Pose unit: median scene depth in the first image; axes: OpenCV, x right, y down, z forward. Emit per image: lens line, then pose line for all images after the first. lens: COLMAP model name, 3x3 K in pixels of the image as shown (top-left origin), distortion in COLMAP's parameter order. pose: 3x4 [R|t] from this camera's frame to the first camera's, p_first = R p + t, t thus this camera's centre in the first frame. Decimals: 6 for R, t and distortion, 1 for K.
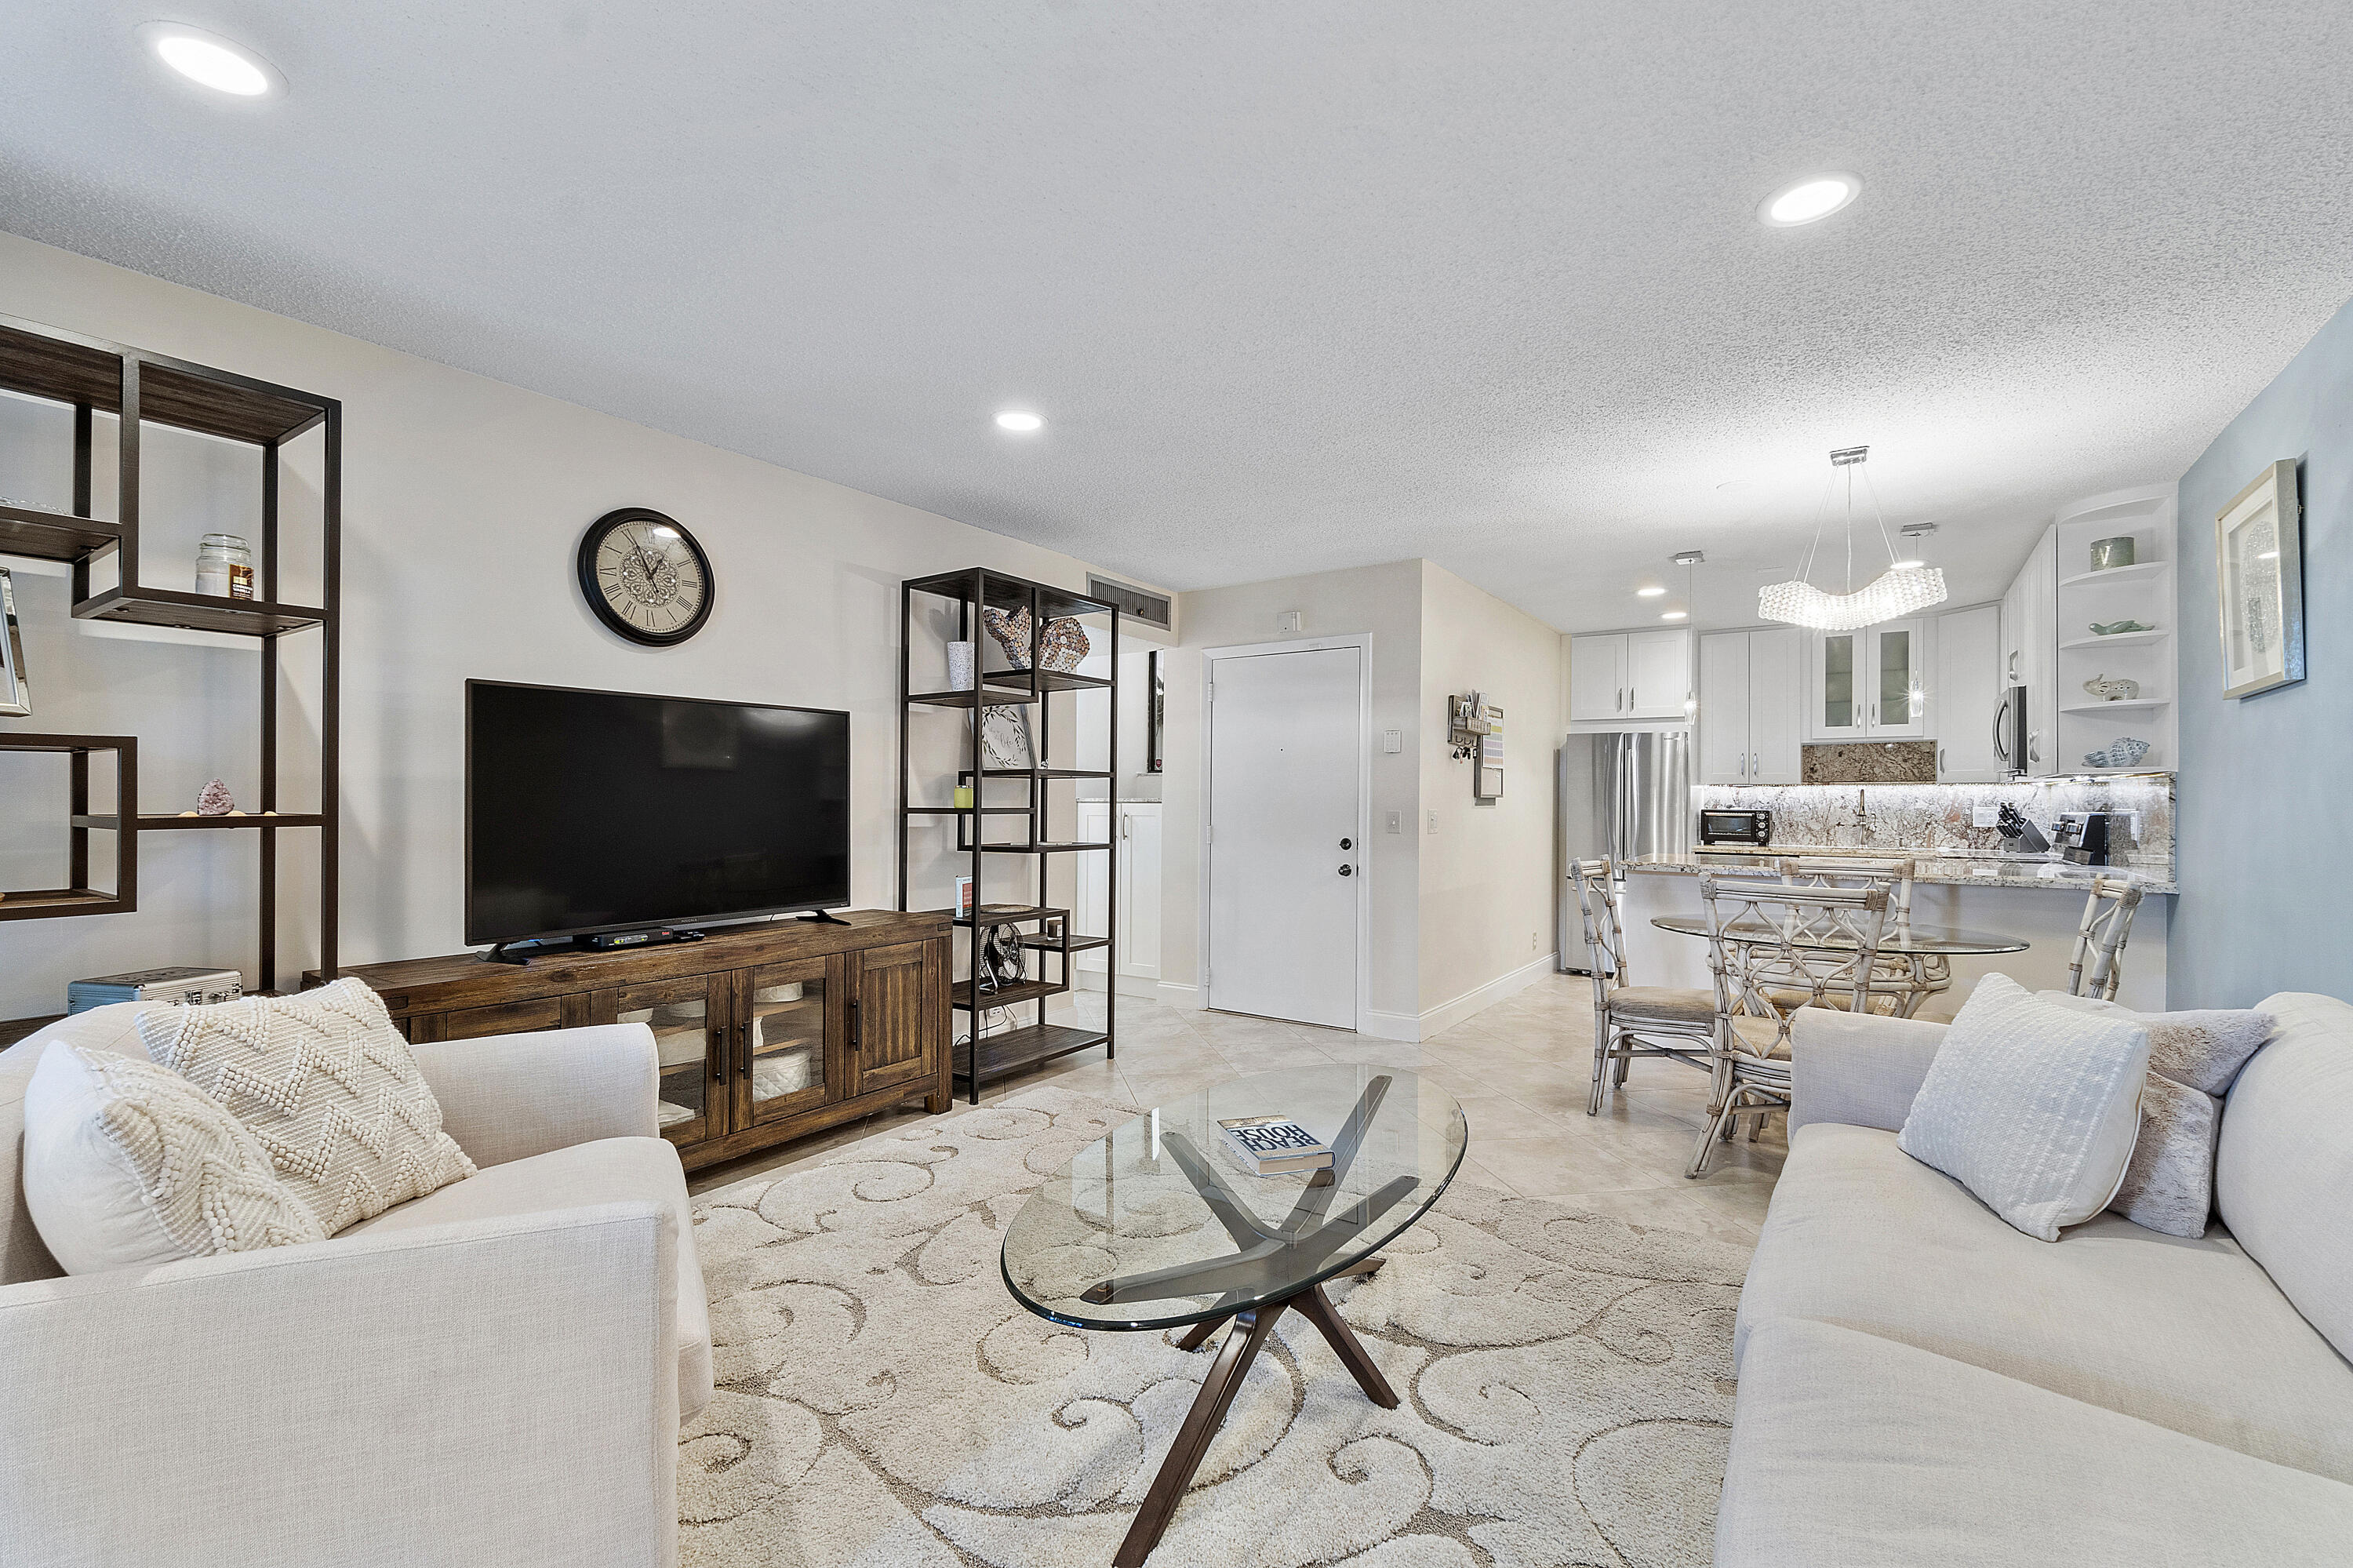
lens RADIAL K [[1014.2, 0, 1172.4], [0, 1014.2, 807.7], [0, 0, 1]] dist [-0.009028, 0.002156]
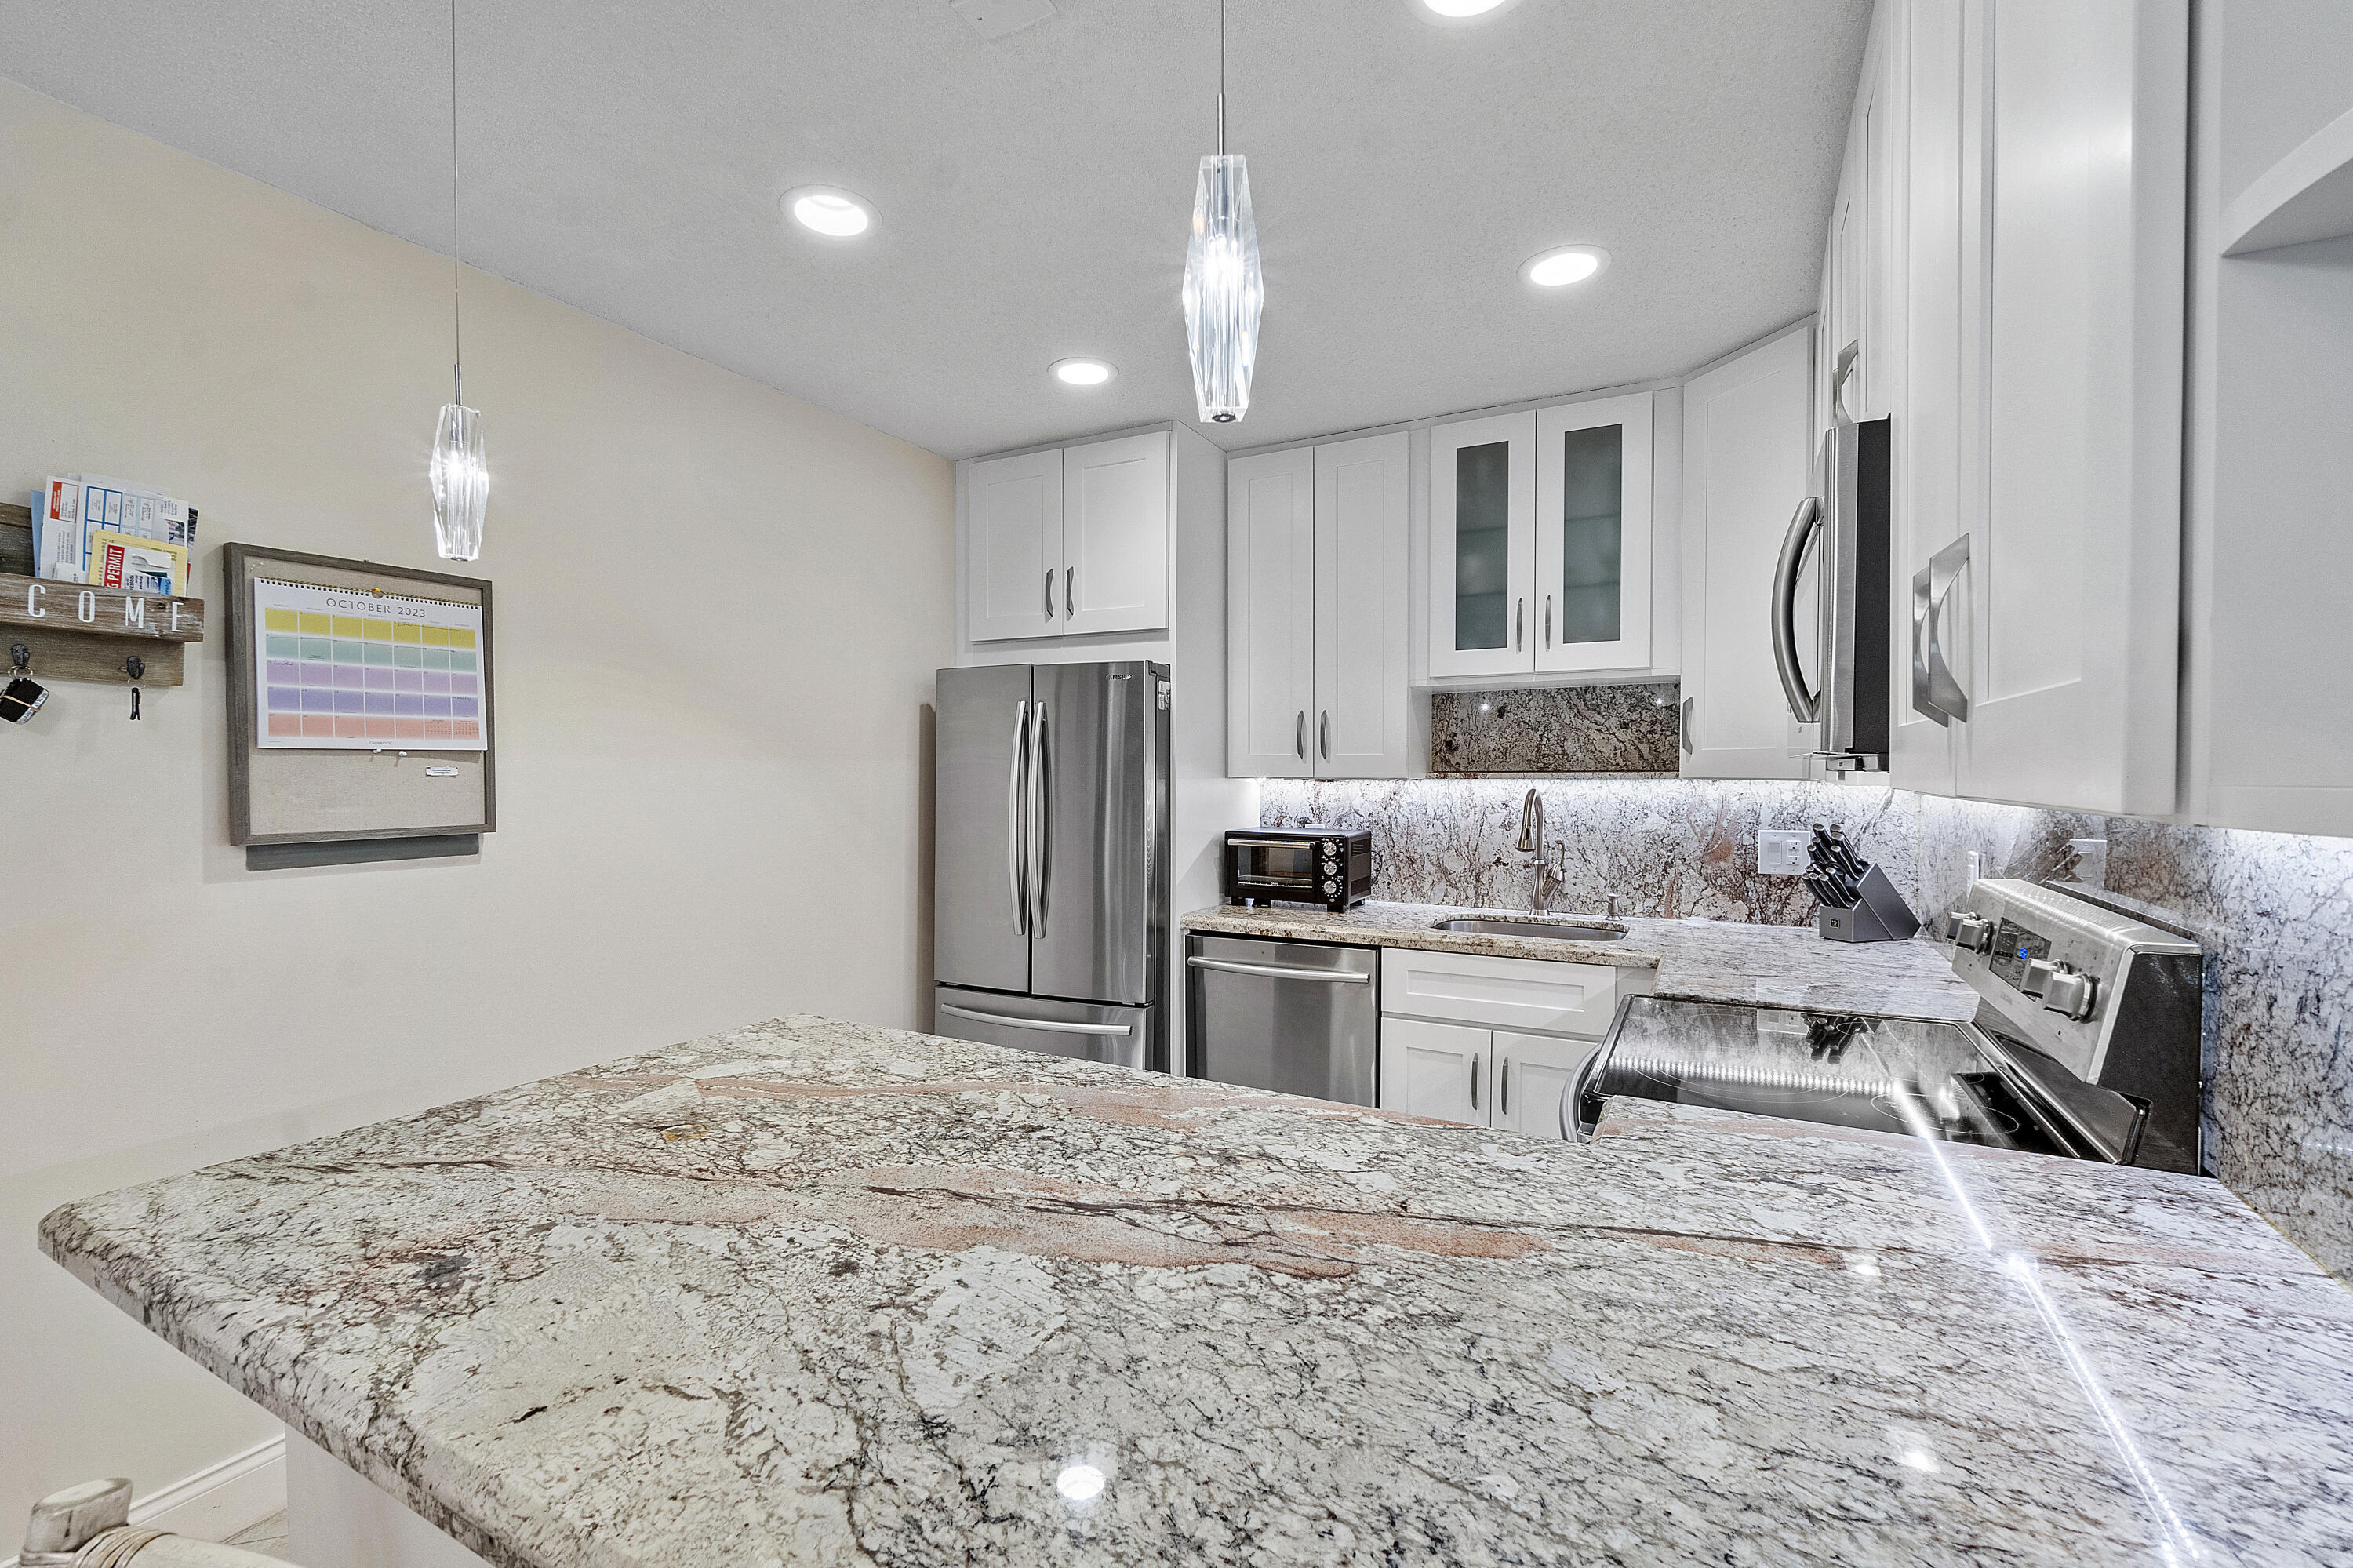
lens RADIAL K [[1014.2, 0, 1172.7], [0, 1014.2, 793.9], [0, 0, 1]] dist [-0.009028, 0.002156]
pose [[0.994156, -0.006428, 0.107760, 0.589769], [0.004499, 0.999825, 0.018137, -0.031137], [-0.107858, -0.017546, 0.994012, 0.706111]]
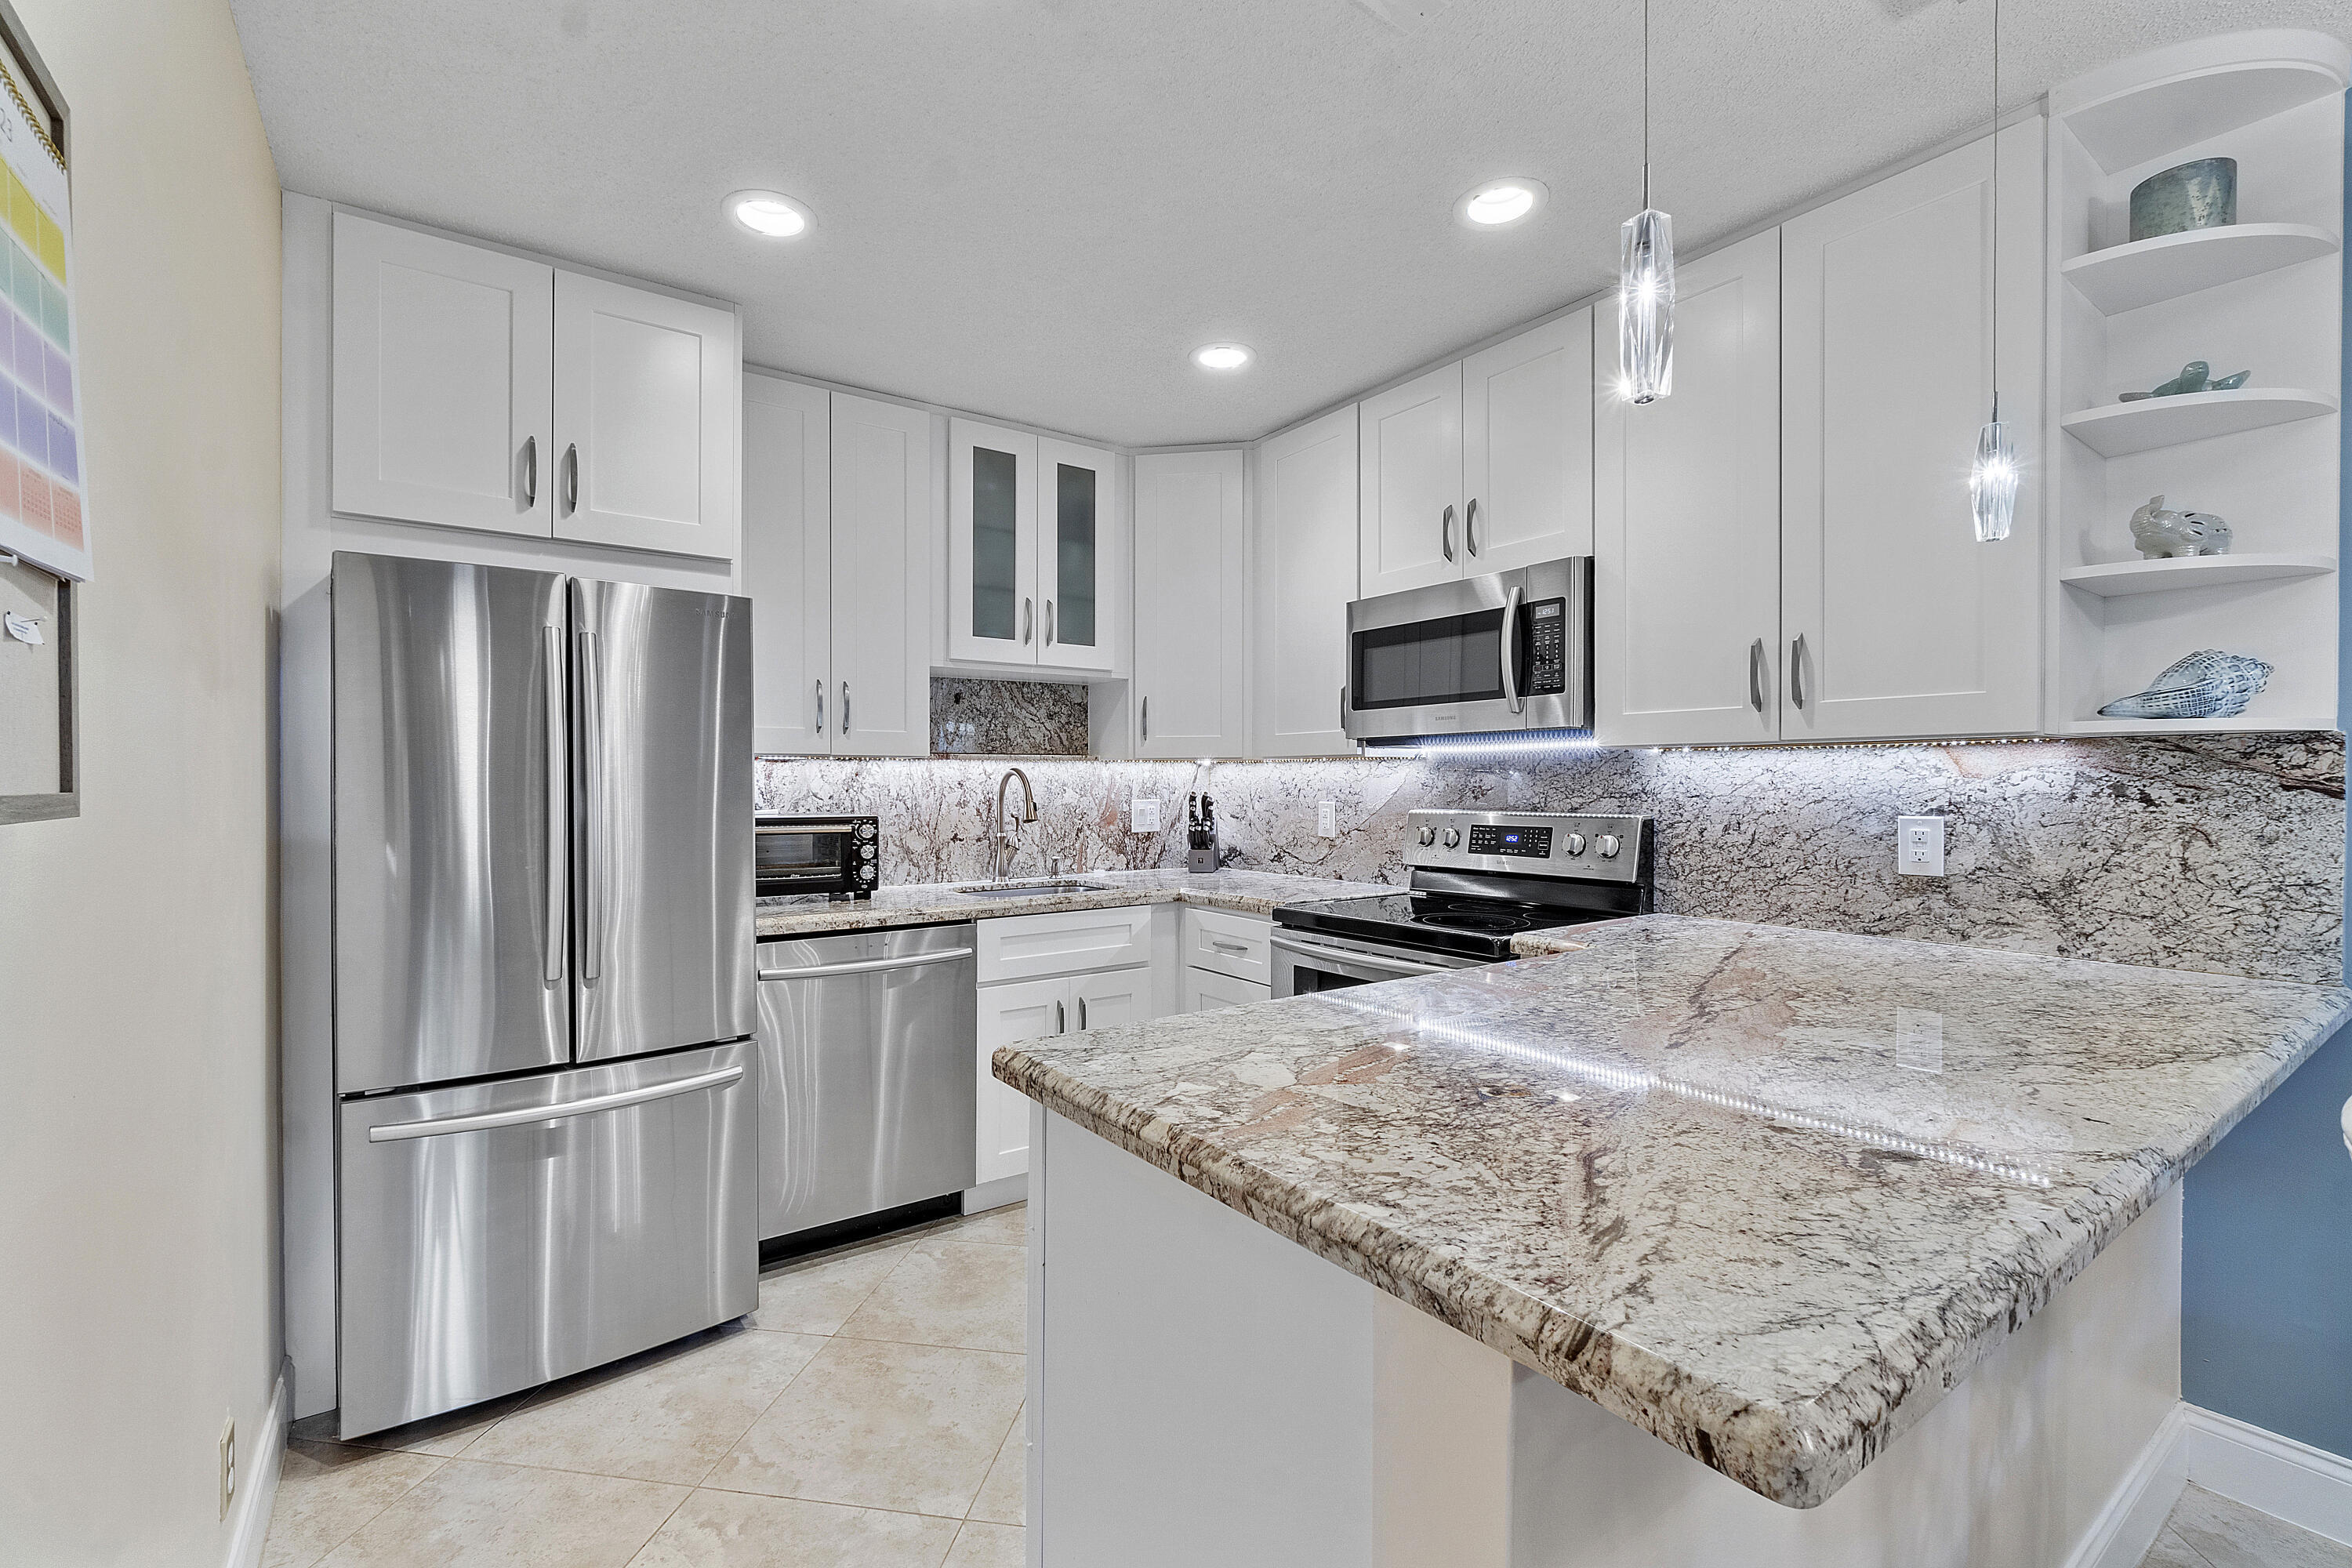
lens RADIAL K [[1013.7, 0, 1167.2], [0, 1013.7, 775.7], [0, 0, 1]] dist [-0.009028, 0.002156]
pose [[0.349020, 0.000304, 0.937115, 0.291878], [0.011585, 0.999922, -0.004639, -0.014009], [-0.937044, 0.012476, 0.348989, 0.934356]]
